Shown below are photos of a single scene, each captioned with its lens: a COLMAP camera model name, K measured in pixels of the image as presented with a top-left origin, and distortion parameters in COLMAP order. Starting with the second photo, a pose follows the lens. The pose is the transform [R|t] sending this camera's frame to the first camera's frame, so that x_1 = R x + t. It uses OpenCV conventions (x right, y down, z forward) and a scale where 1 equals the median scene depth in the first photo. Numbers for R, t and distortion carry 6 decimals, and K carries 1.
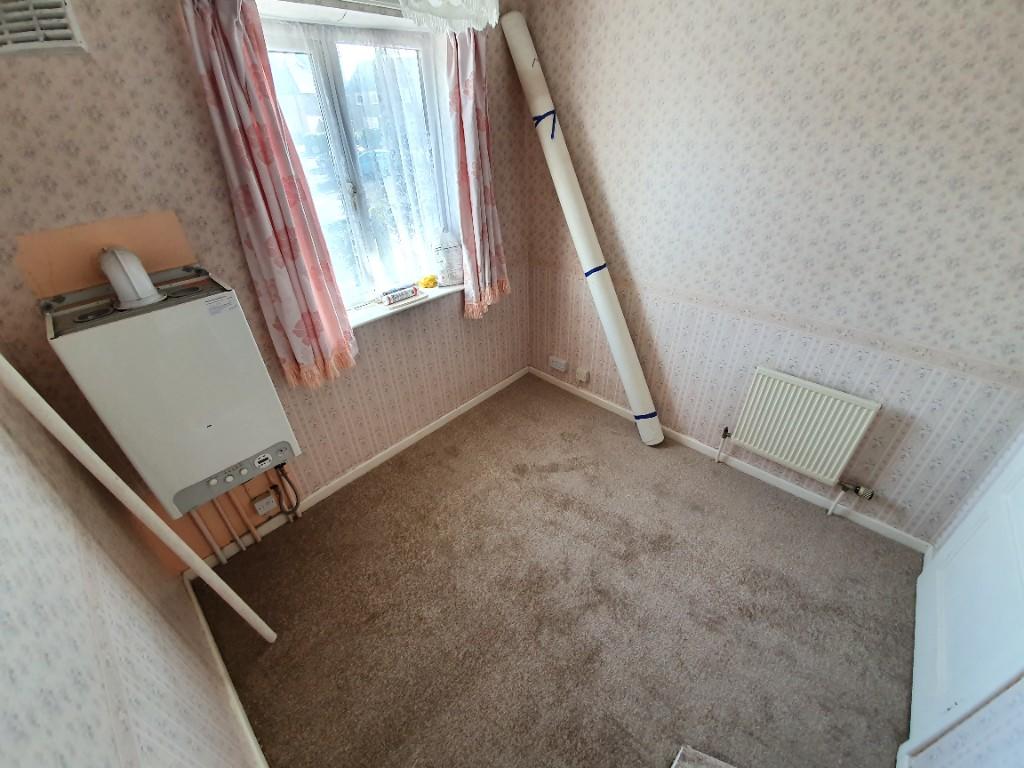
lens RADIAL K [[404.5, 0, 518.3], [0, 404.5, 374.8], [0, 0, 1]] dist [0.008866, -0.013368]
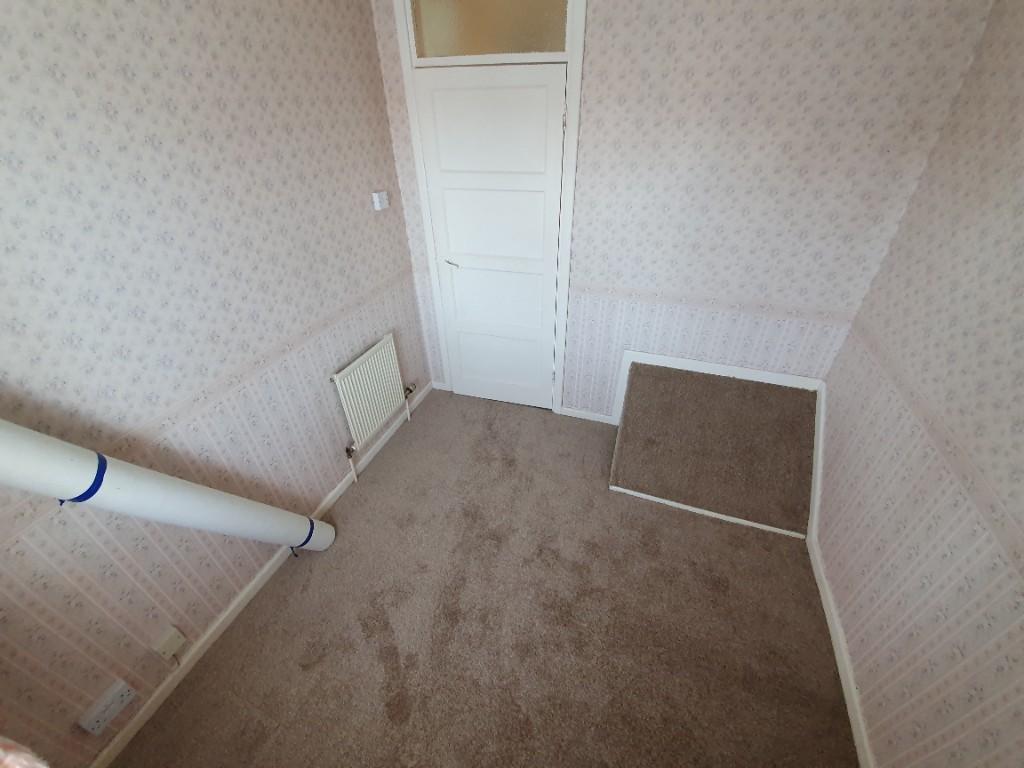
lens RADIAL K [[404.5, 0, 518.3], [0, 404.5, 374.8], [0, 0, 1]] dist [0.008866, -0.013368]
pose [[-0.405671, -0.491358, 0.770713, -0.364843], [0.498068, 0.588187, 0.637153, -0.453026], [-0.766394, 0.642342, 0.006120, 0.679083]]
